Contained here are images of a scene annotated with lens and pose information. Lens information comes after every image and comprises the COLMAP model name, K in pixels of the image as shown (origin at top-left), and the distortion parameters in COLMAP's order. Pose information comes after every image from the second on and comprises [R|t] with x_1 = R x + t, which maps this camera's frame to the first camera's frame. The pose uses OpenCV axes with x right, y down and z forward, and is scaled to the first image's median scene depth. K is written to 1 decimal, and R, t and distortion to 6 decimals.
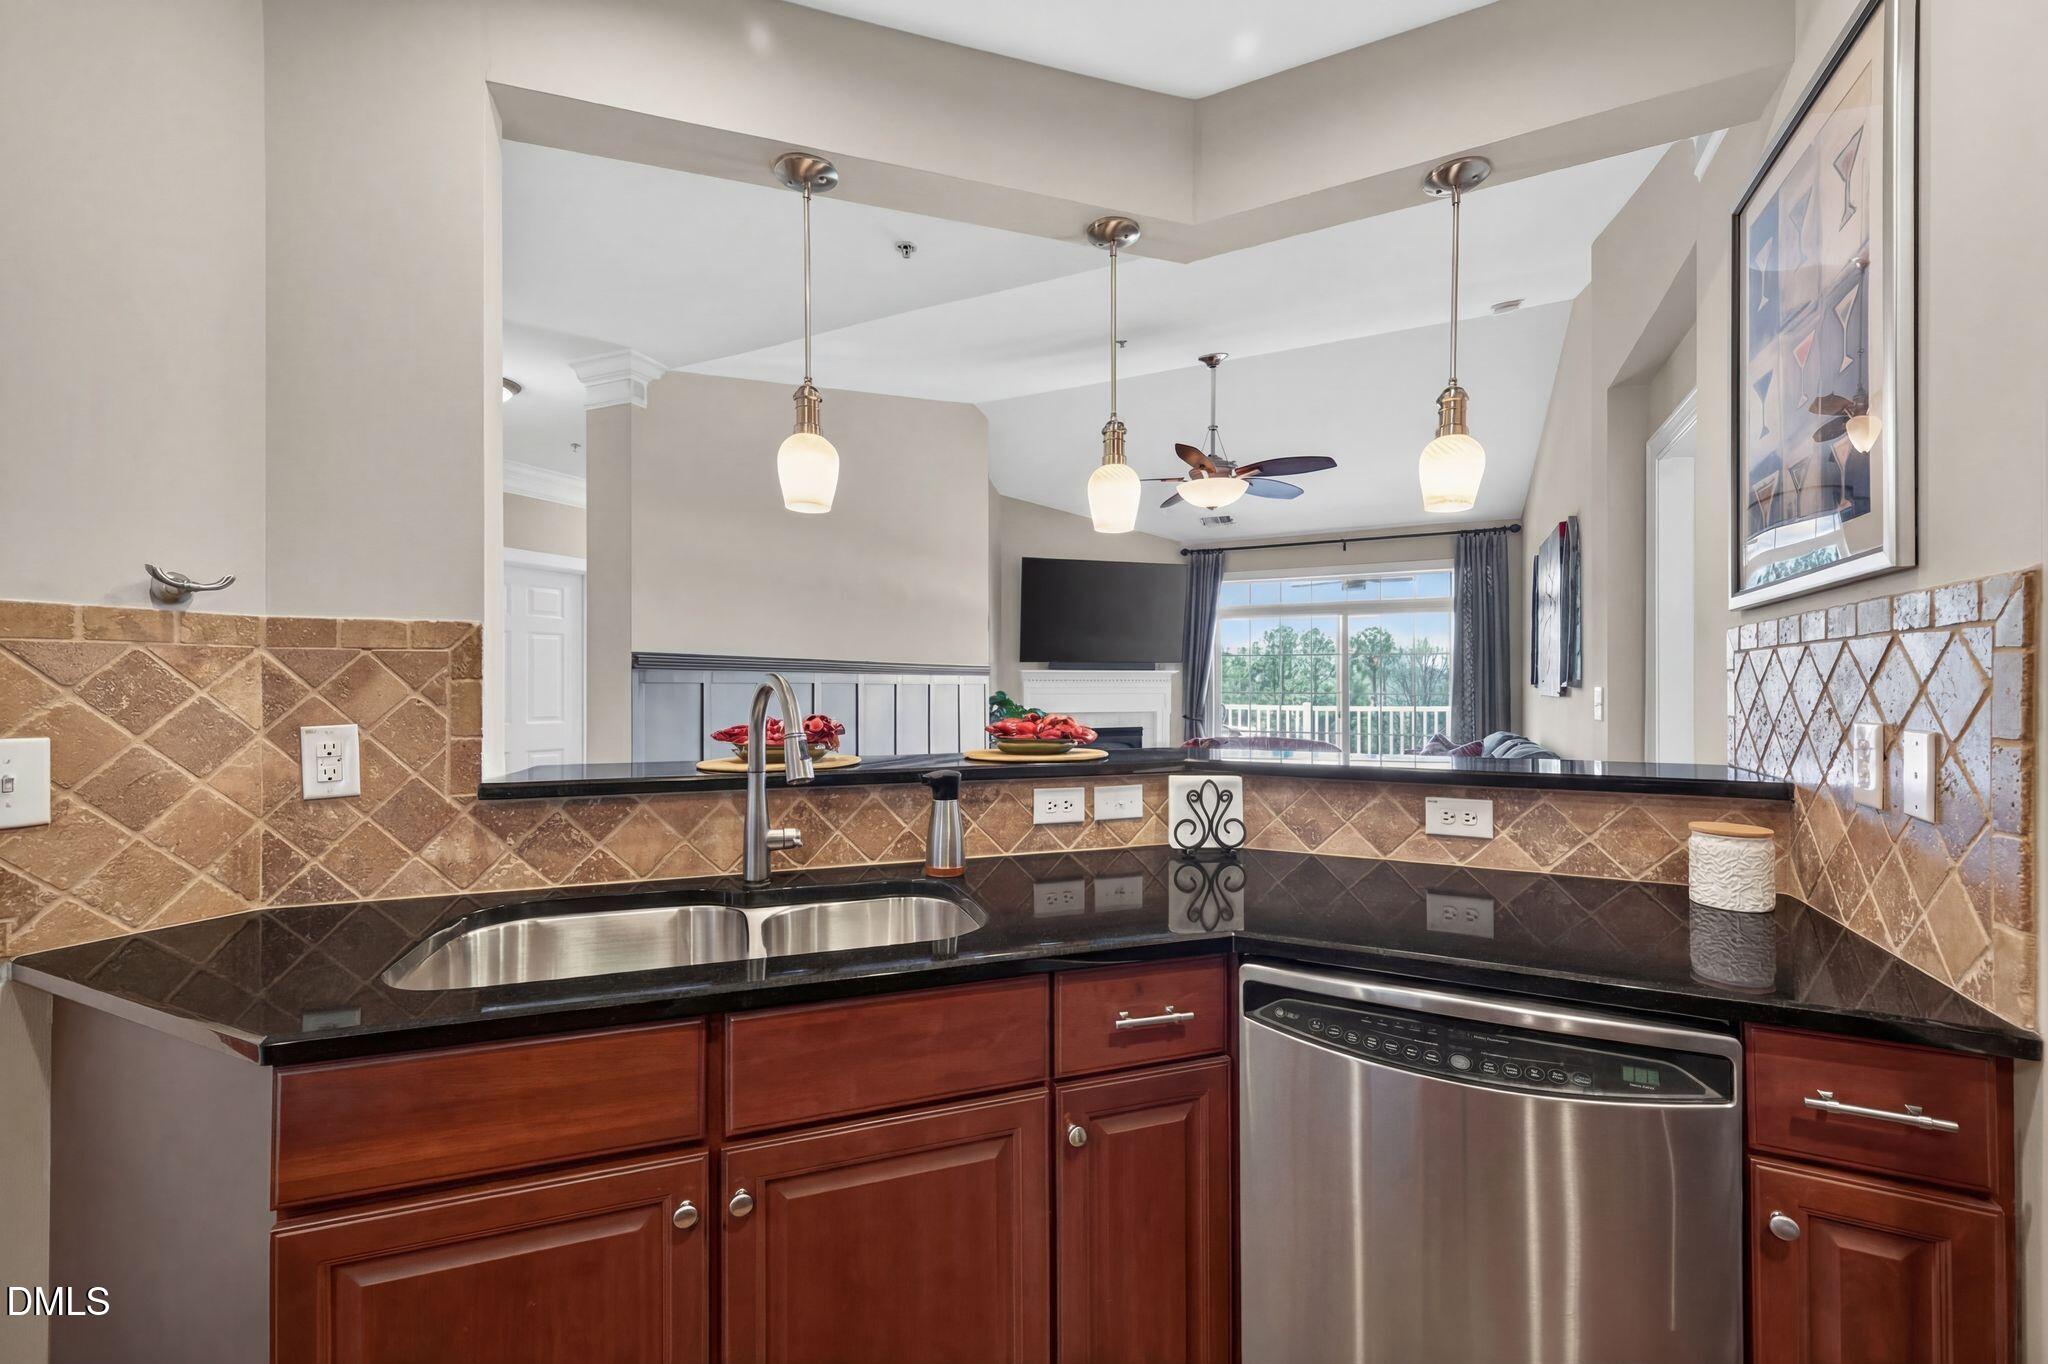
lens RADIAL K [[813.4, 0, 1035.8], [0, 813.4, 684.4], [0, 0, 1]] dist [0.001633, 0.000247]
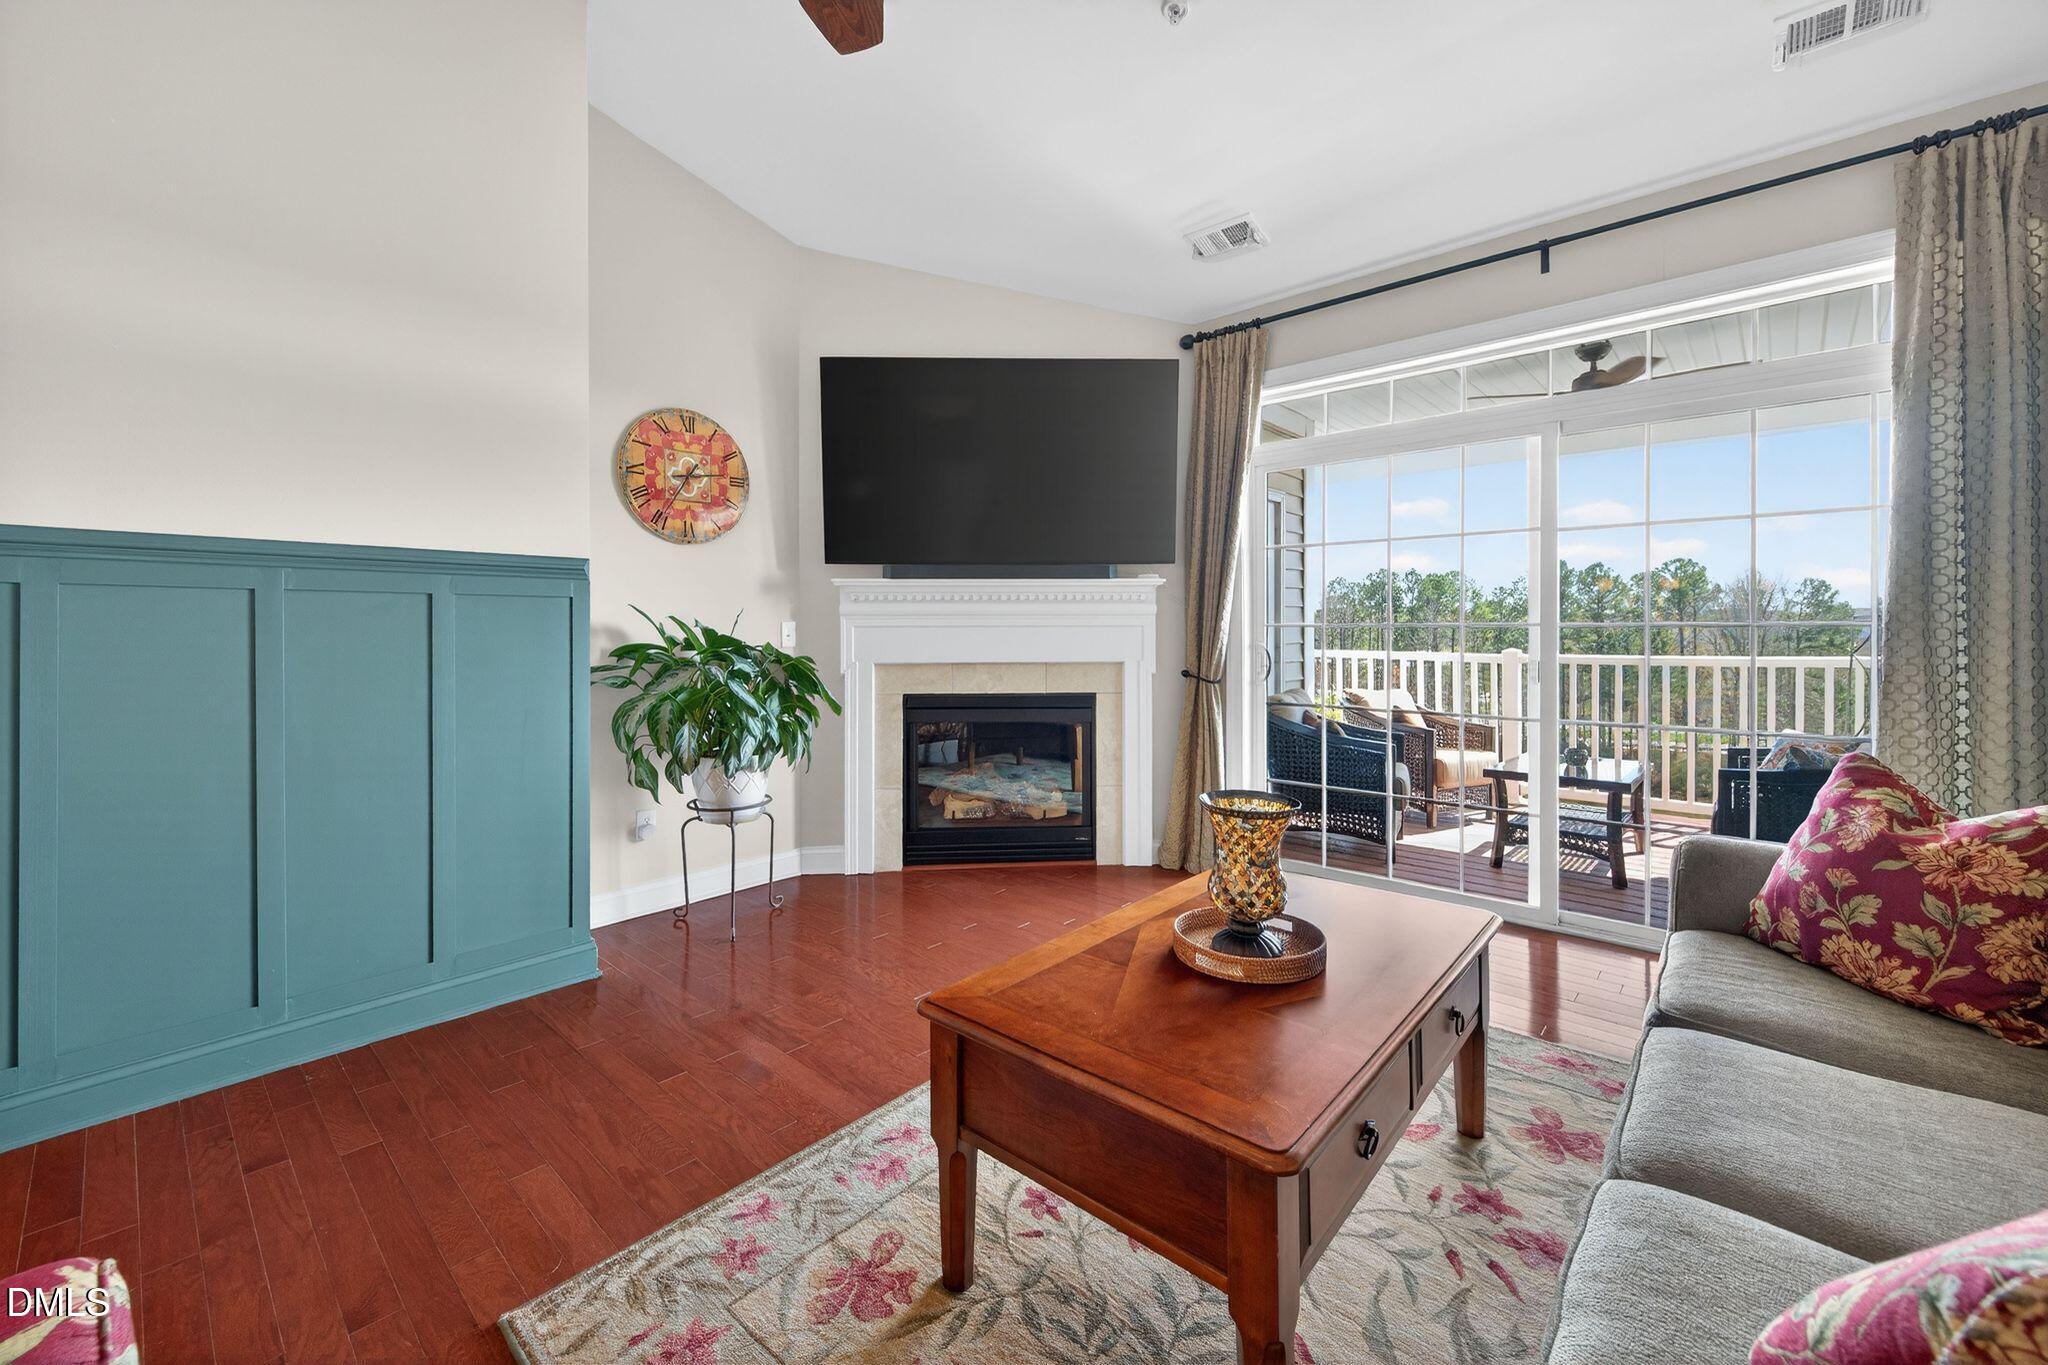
lens RADIAL K [[815.4, 0, 1025.6], [0, 815.4, 635.2], [0, 0, 1]] dist [-0.000516, -0.000084]
pose [[0.960131, 0.002350, -0.279541, 1.025220], [-0.000435, 0.999976, 0.006914, 0.059445], [0.279551, -0.006517, 0.960109, 2.237956]]
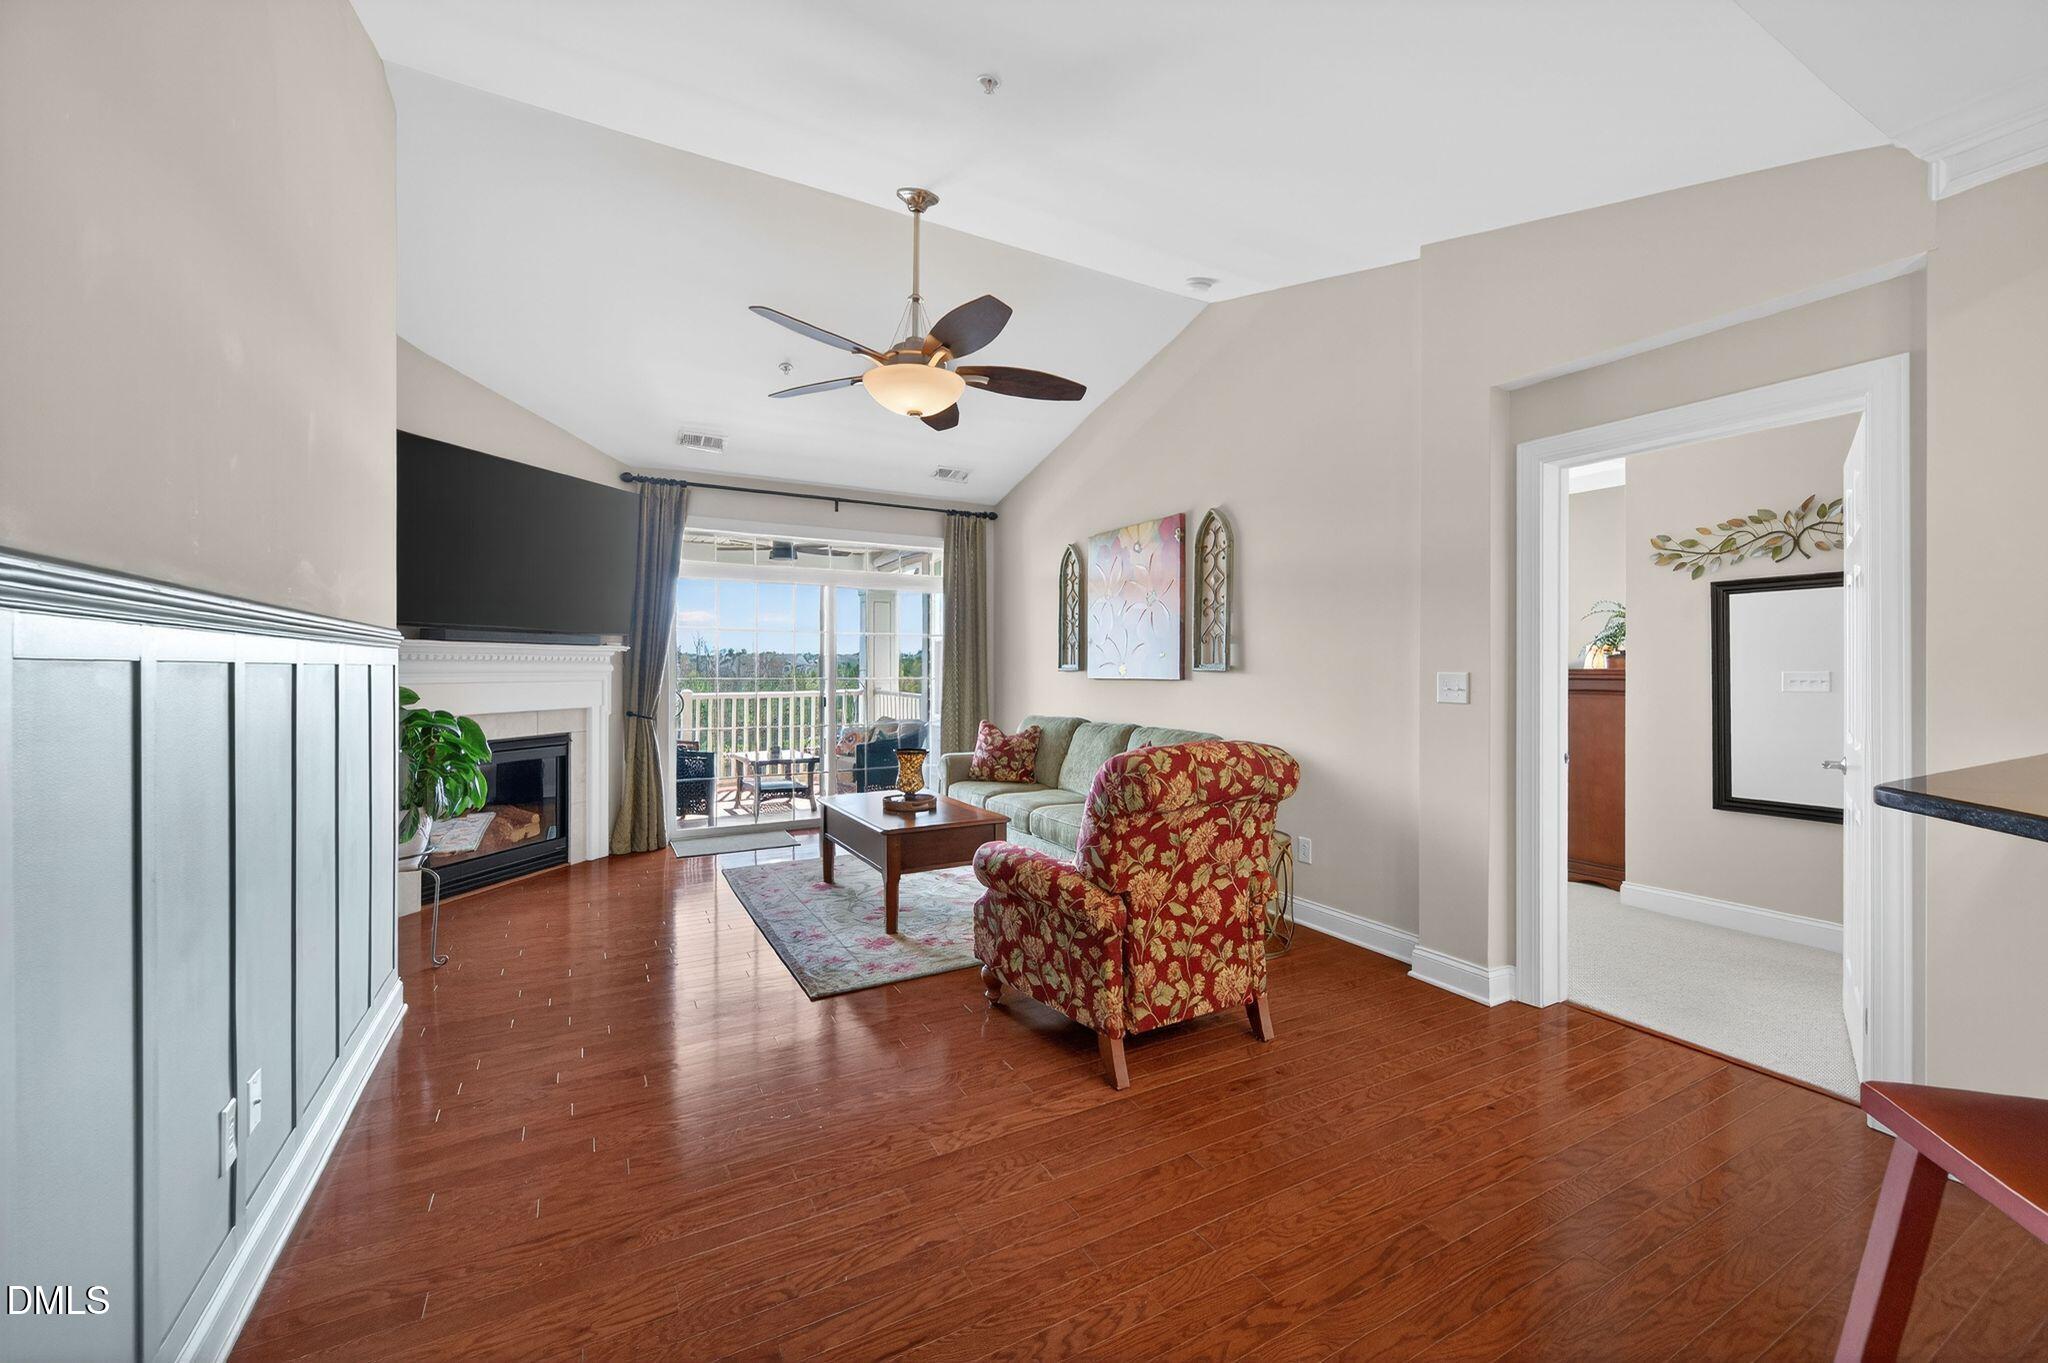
lens RADIAL K [[796.3, 0, 1011.2], [0, 796.3, 671.9], [0, 0, 1]] dist [0.000267, 0.000027]
pose [[0.581299, -0.002509, 0.813686, -0.810081], [-0.003887, 0.999975, 0.005860, -0.005121], [-0.813681, -0.006570, 0.581275, 1.514498]]
